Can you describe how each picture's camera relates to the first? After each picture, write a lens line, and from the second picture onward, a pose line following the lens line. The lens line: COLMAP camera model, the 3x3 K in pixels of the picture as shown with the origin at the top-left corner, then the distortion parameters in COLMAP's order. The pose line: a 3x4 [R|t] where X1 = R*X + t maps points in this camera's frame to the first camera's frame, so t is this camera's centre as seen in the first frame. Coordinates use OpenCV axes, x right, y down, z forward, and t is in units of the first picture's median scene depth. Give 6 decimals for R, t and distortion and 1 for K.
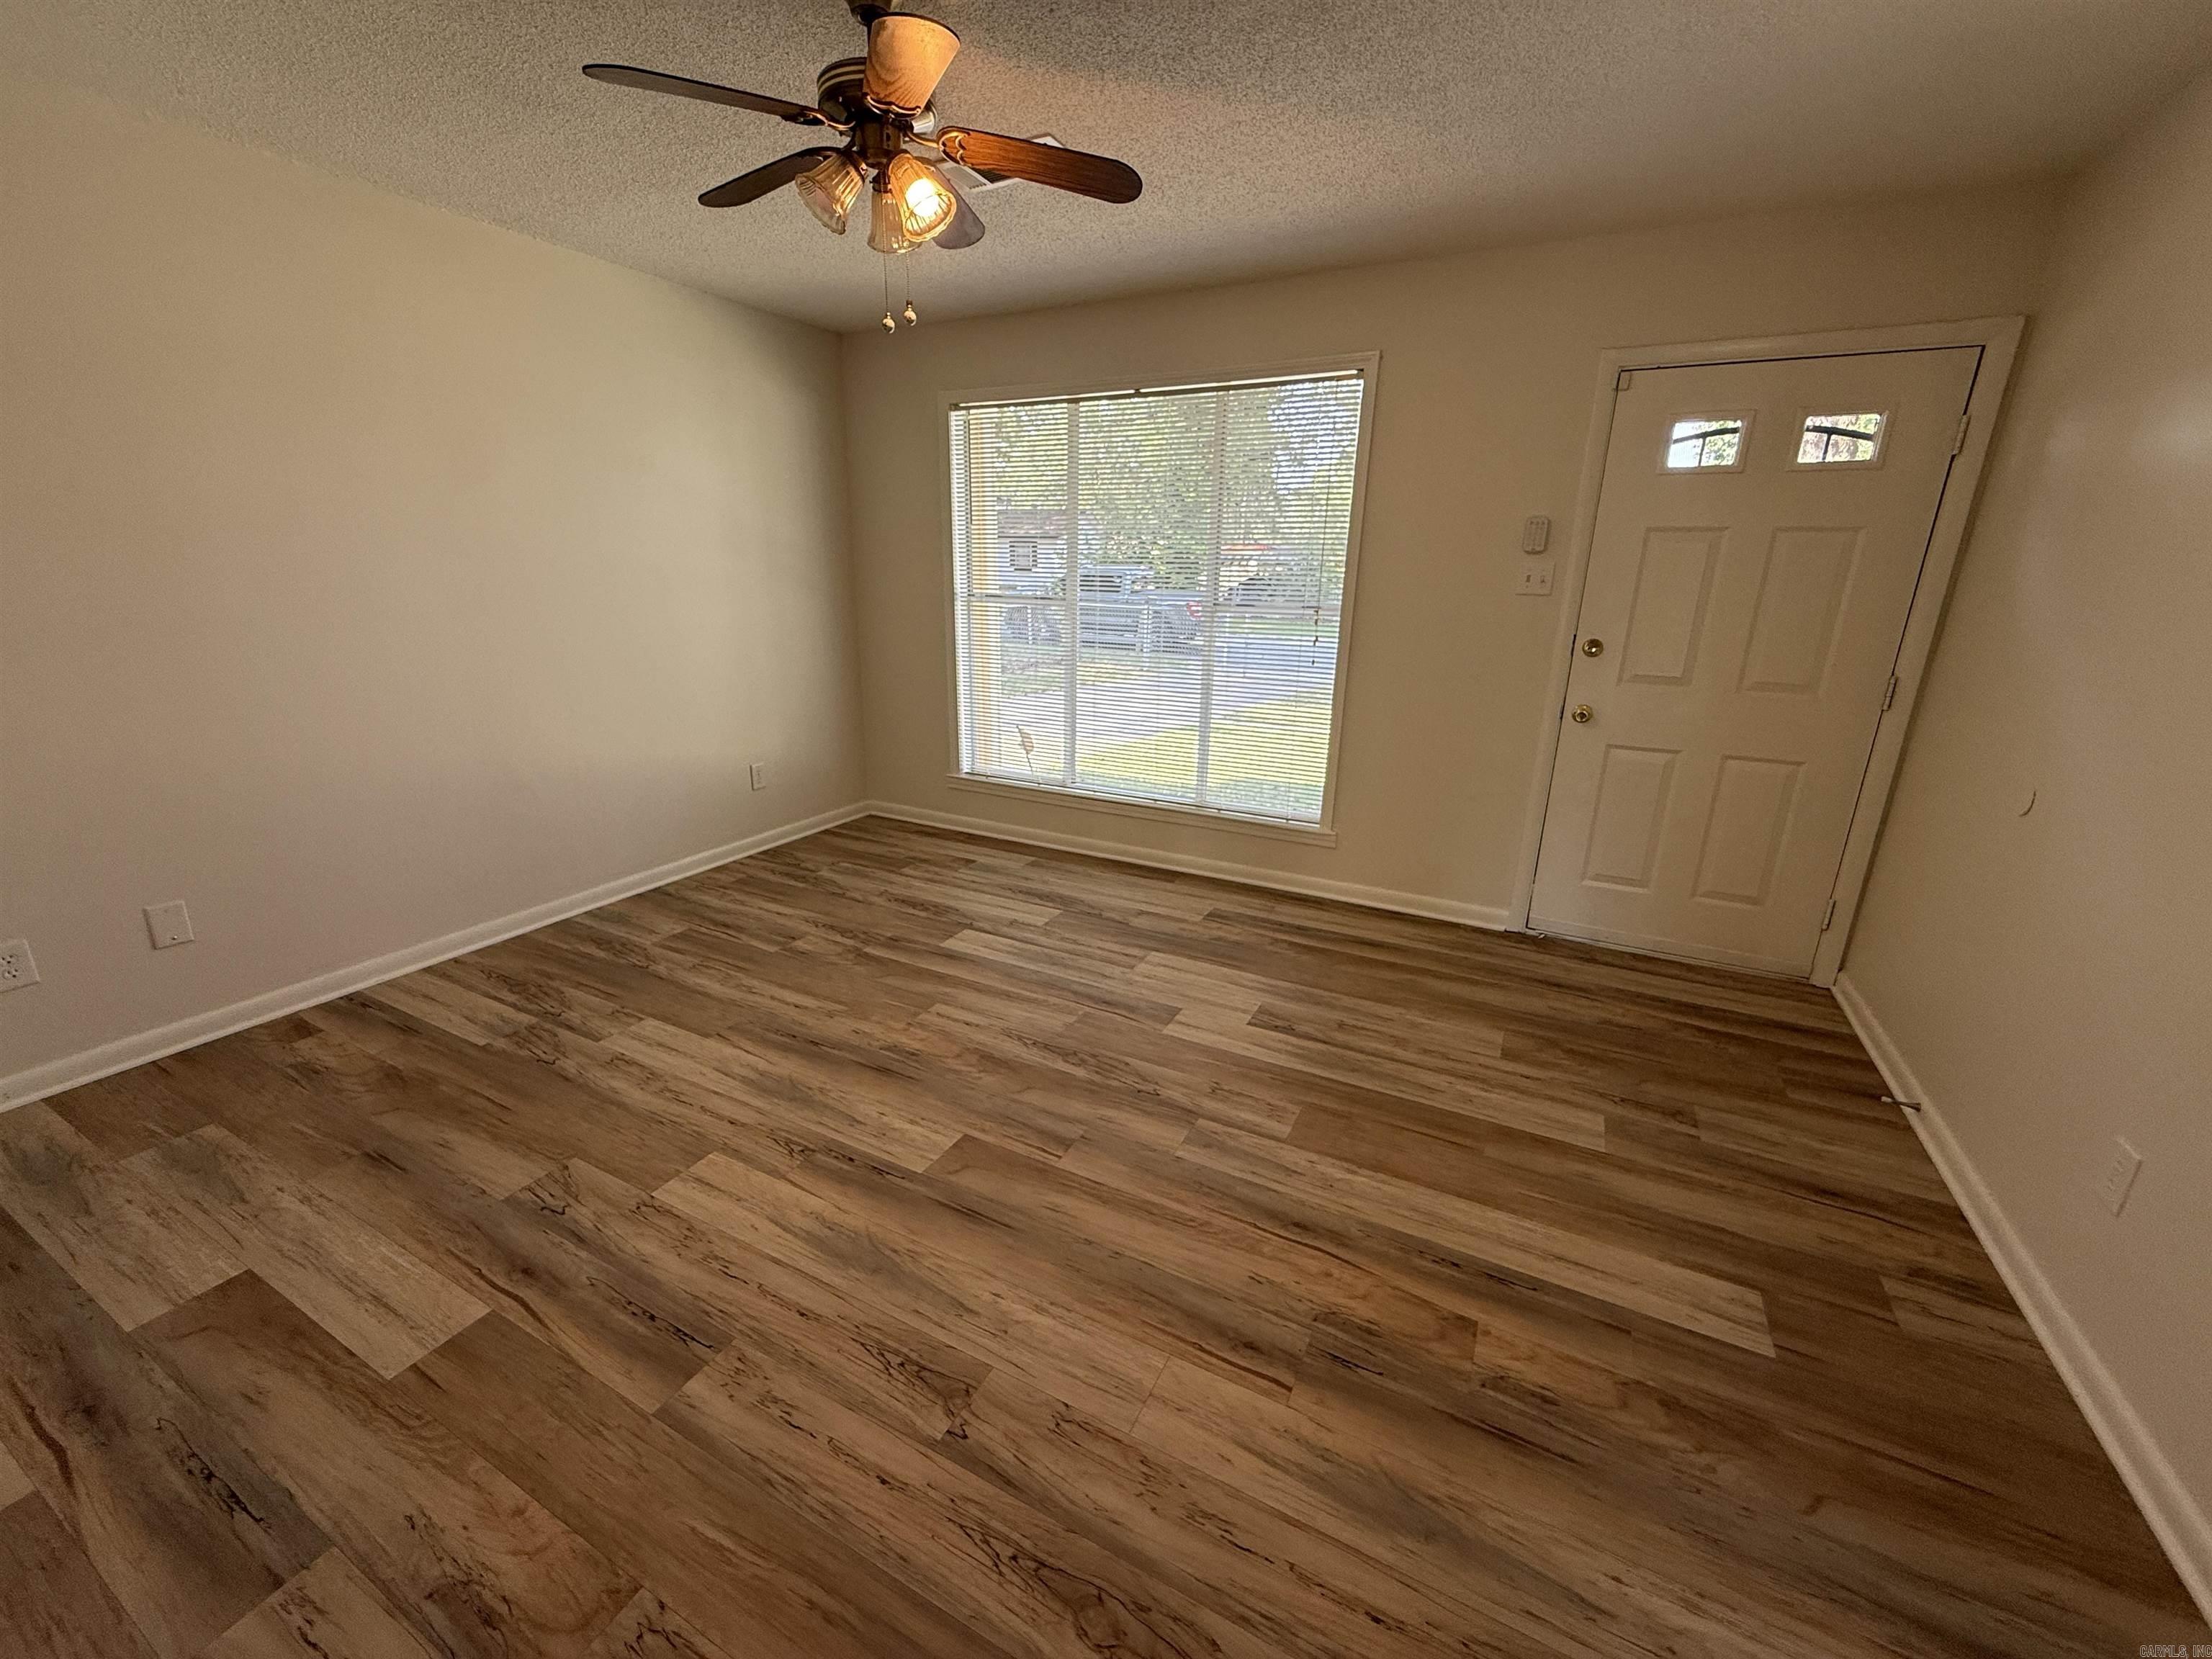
lens RADIAL K [[885.8, 0, 1091.3], [0, 885.8, 835.9], [0, 0, 1]] dist [0.000504, -0.000287]
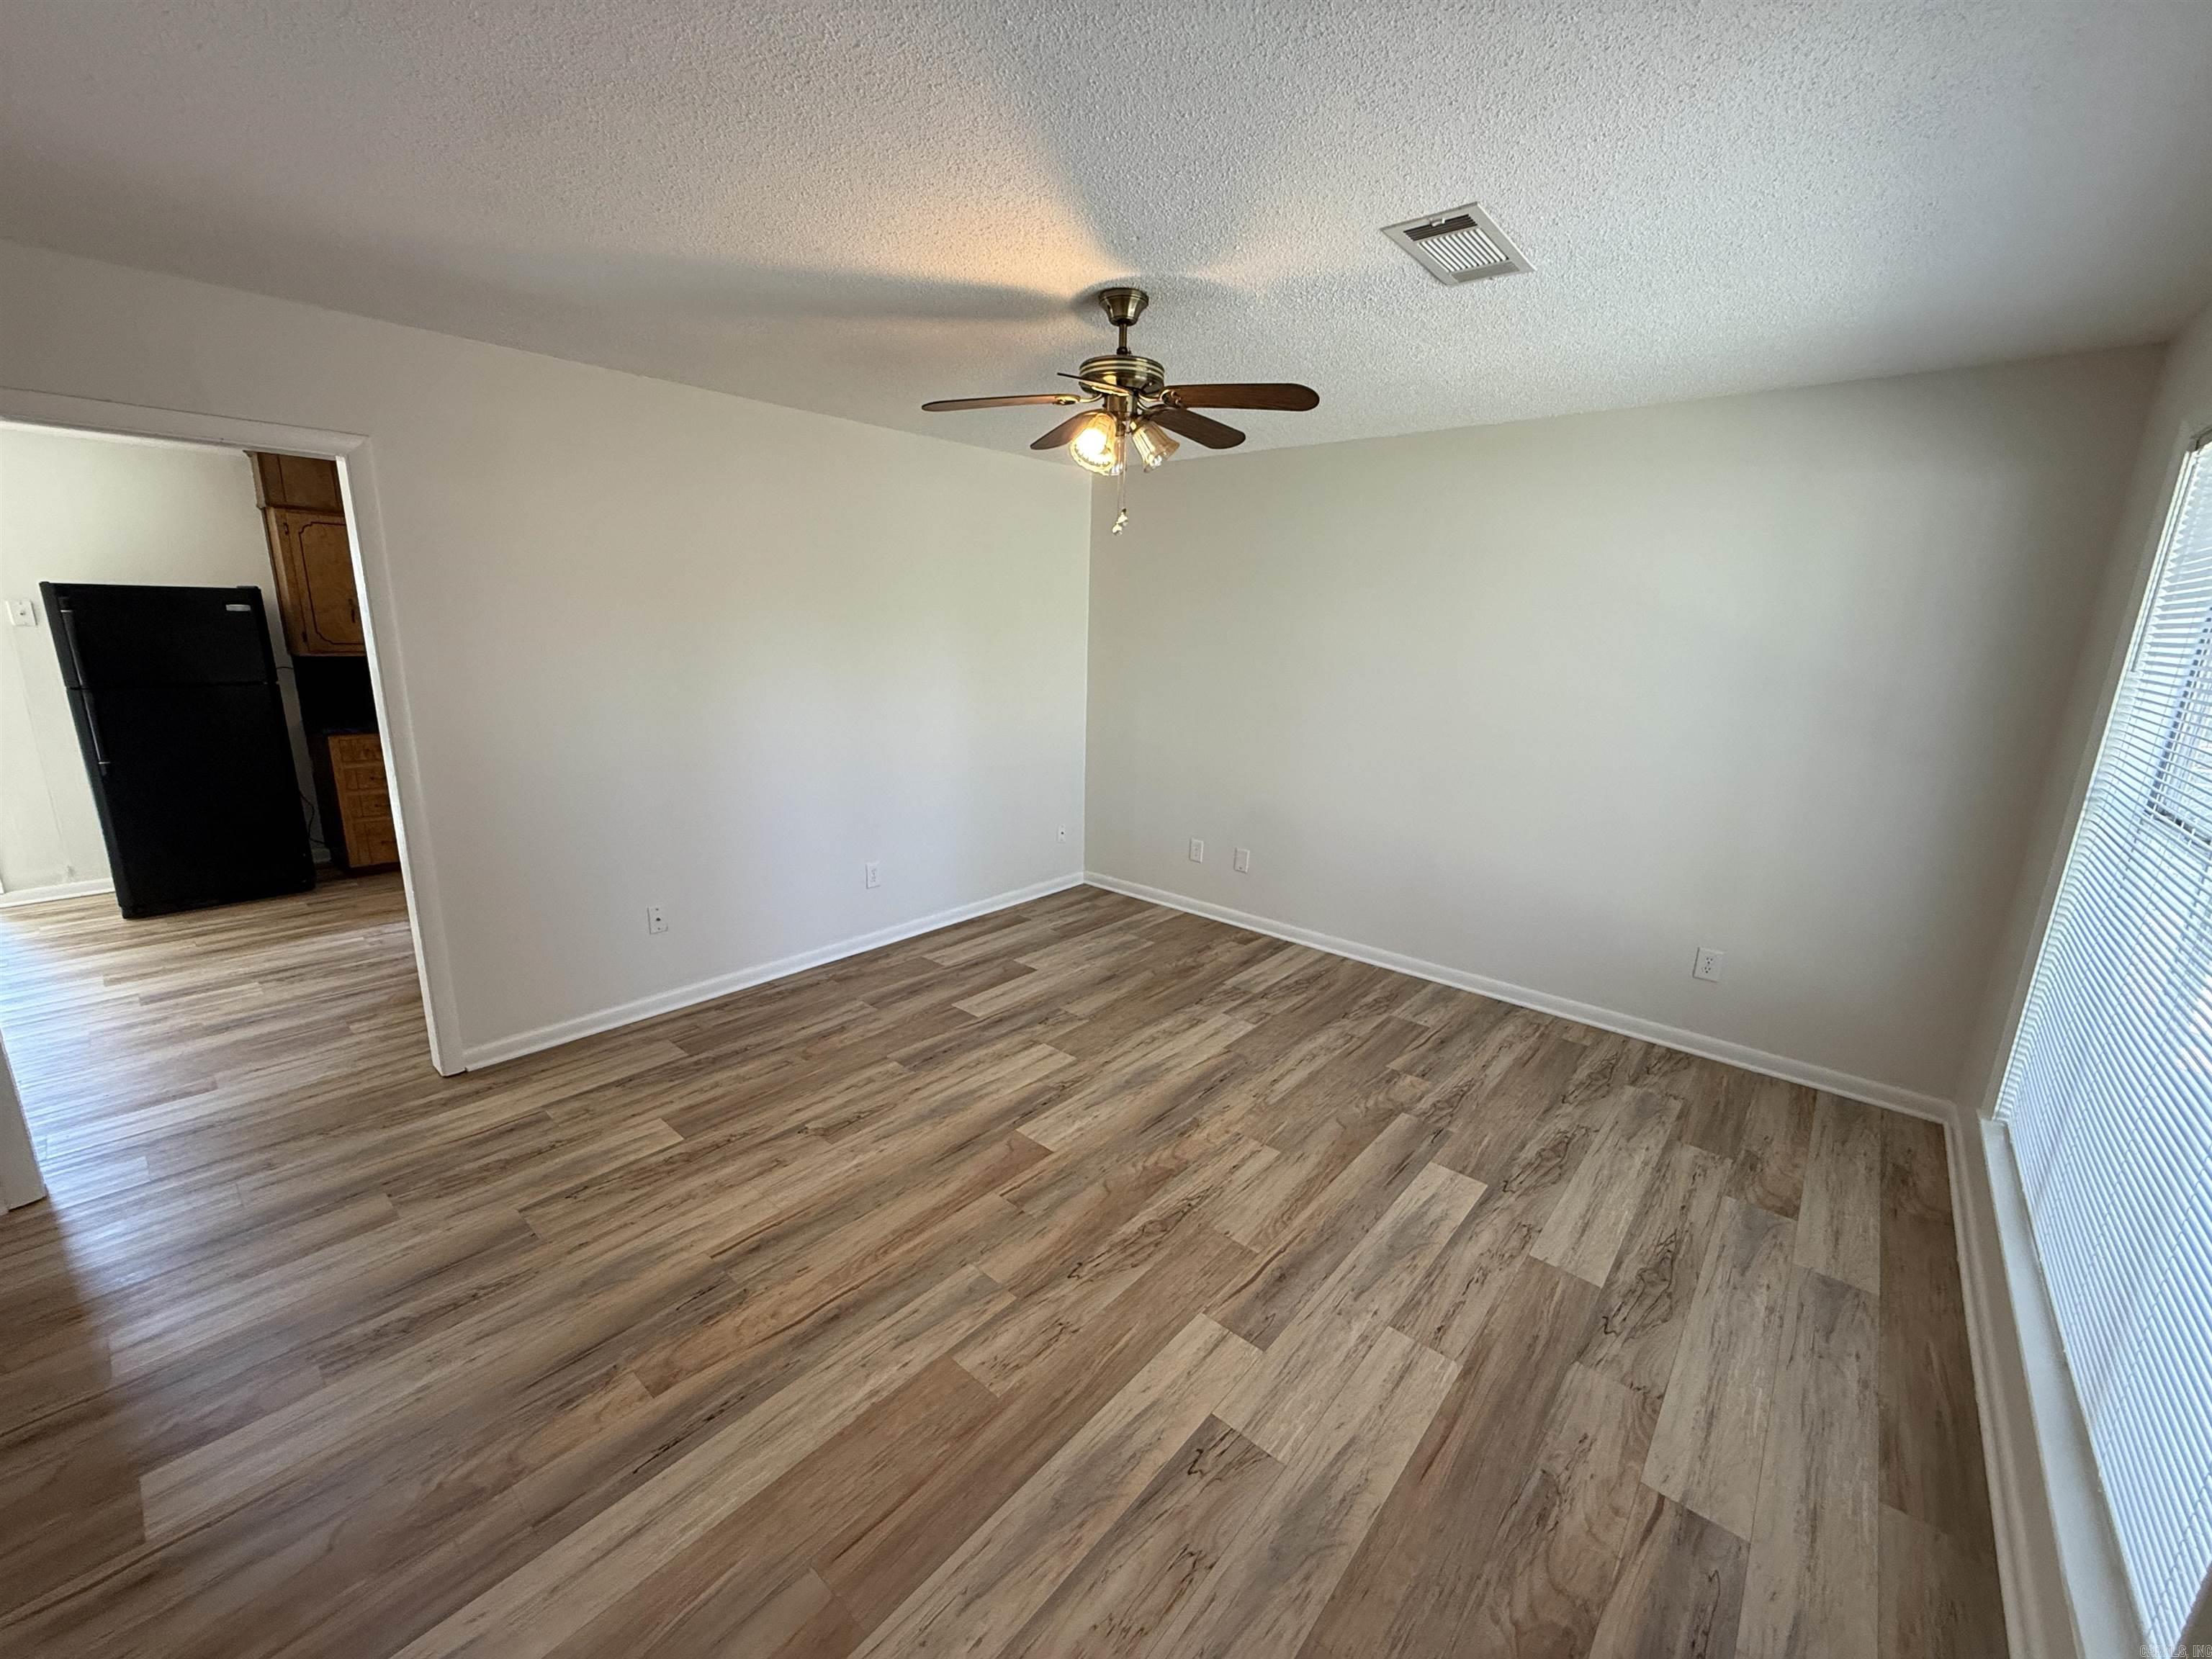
lens RADIAL K [[885.8, 0, 1095.9], [0, 885.8, 834.9], [0, 0, 1]] dist [0.000504, -0.000287]
pose [[-0.232804, 0.209090, -0.949781, 0.837074], [-0.313315, 0.908419, 0.276782, -0.382420], [0.920672, 0.362017, -0.145972, 0.984203]]
